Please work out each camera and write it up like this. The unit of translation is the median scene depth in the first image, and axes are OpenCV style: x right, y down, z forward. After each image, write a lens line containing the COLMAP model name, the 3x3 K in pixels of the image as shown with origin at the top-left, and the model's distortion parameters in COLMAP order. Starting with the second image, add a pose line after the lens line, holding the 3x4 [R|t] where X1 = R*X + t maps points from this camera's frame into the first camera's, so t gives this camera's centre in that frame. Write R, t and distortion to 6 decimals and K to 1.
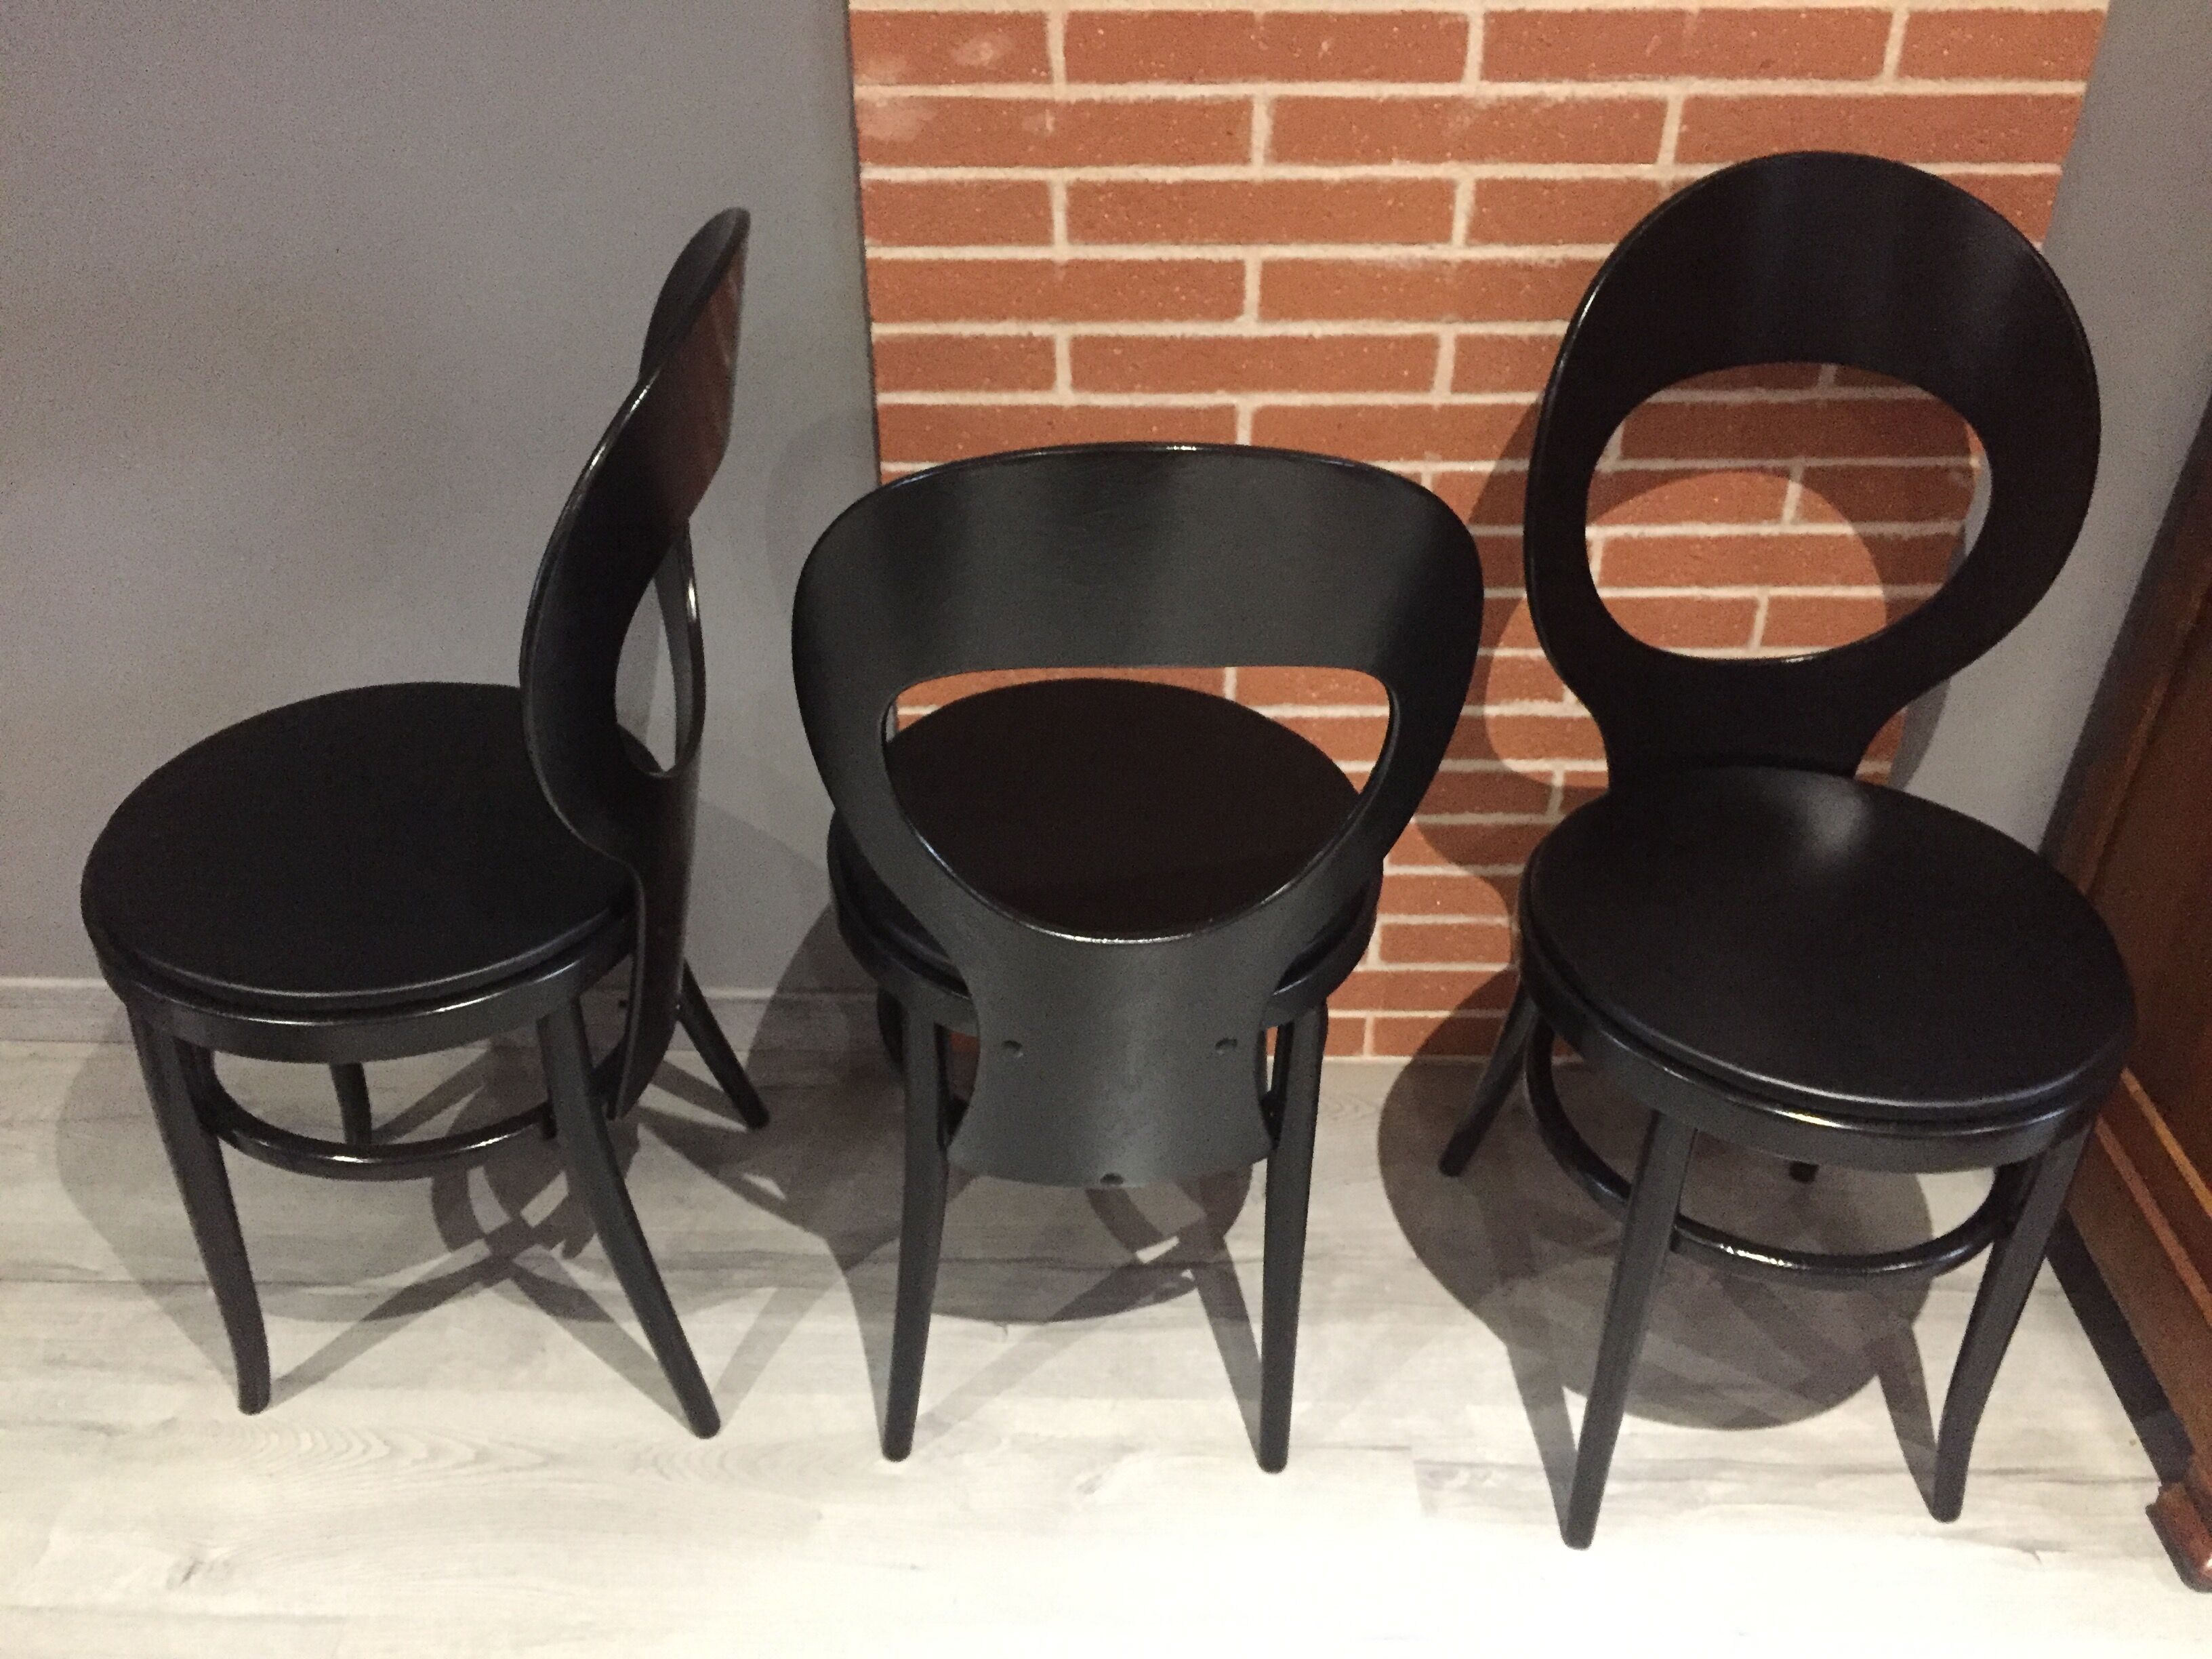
lens RADIAL K [[1896.9, 0, 1105.4], [0, 1896.9, 814.2], [0, 0, 1]] dist [0.068643, -0.120281]
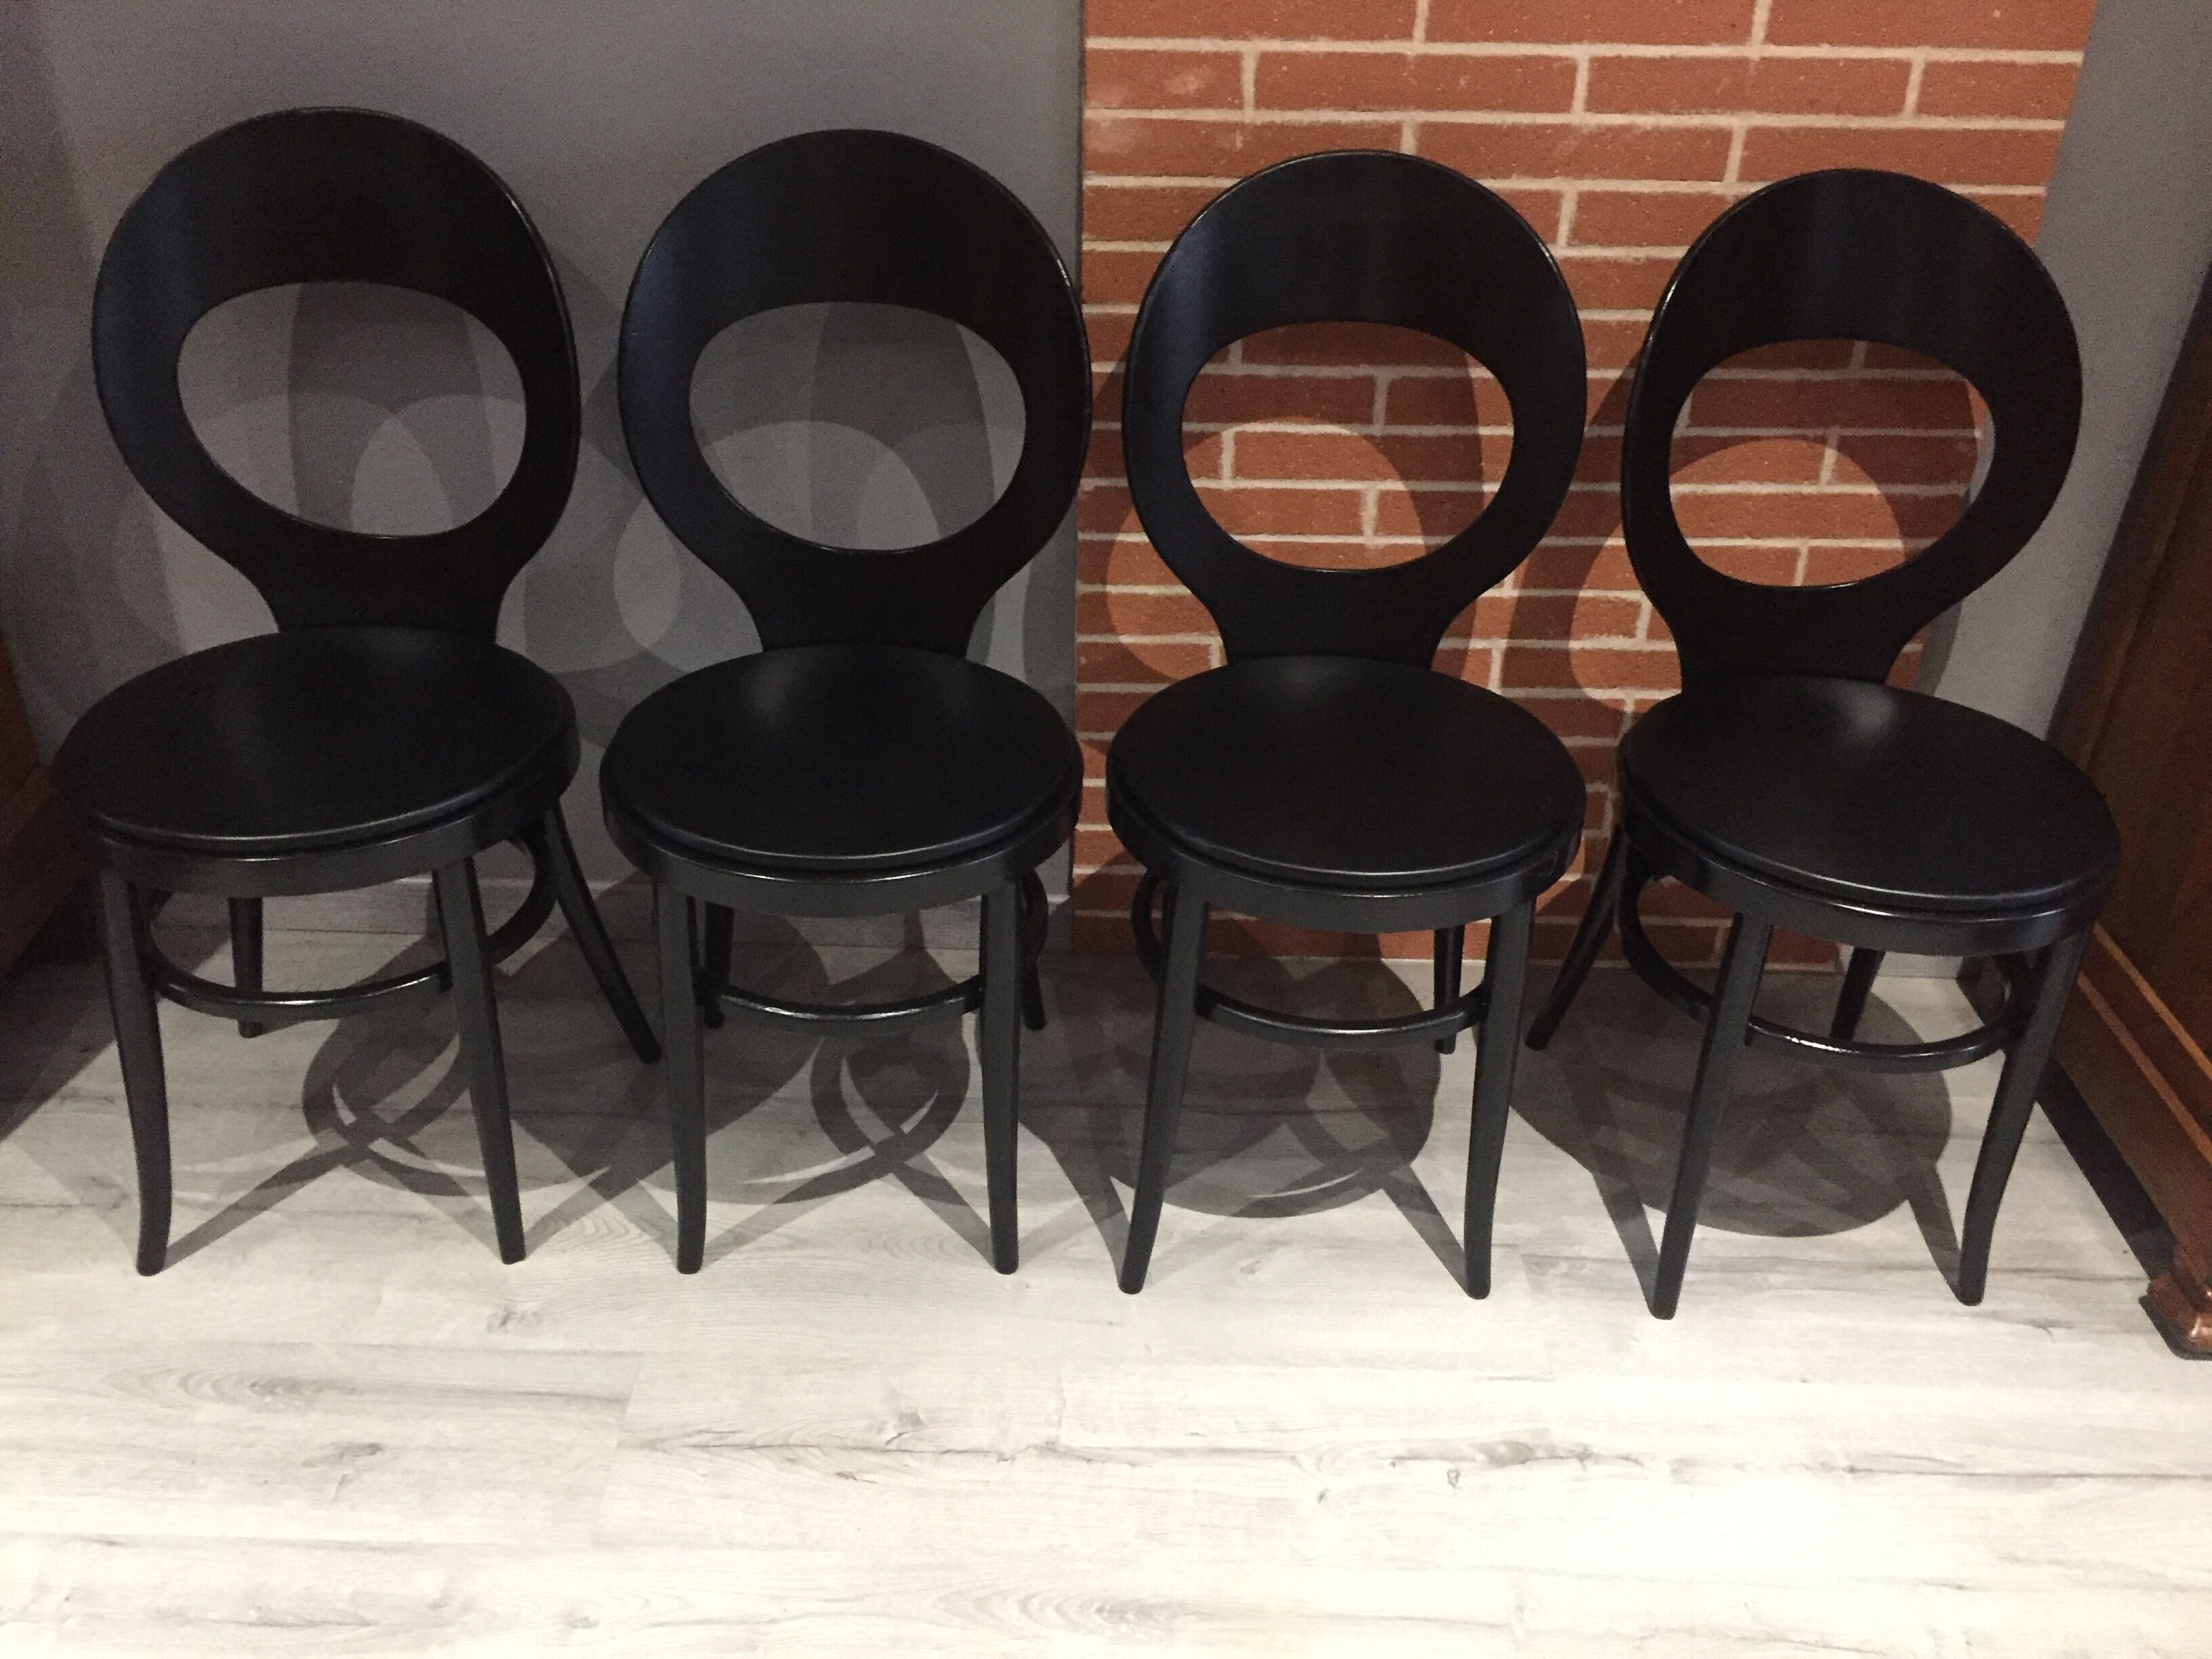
lens RADIAL K [[1894.8, 0, 1099.0], [0, 1894.8, 817.0], [0, 0, 1]] dist [0.076642, -0.129992]
pose [[0.999860, 0.011774, 0.011861, -0.120531], [-0.011018, 0.998024, -0.061858, 0.145502], [-0.012566, 0.061718, 0.998015, -0.200980]]
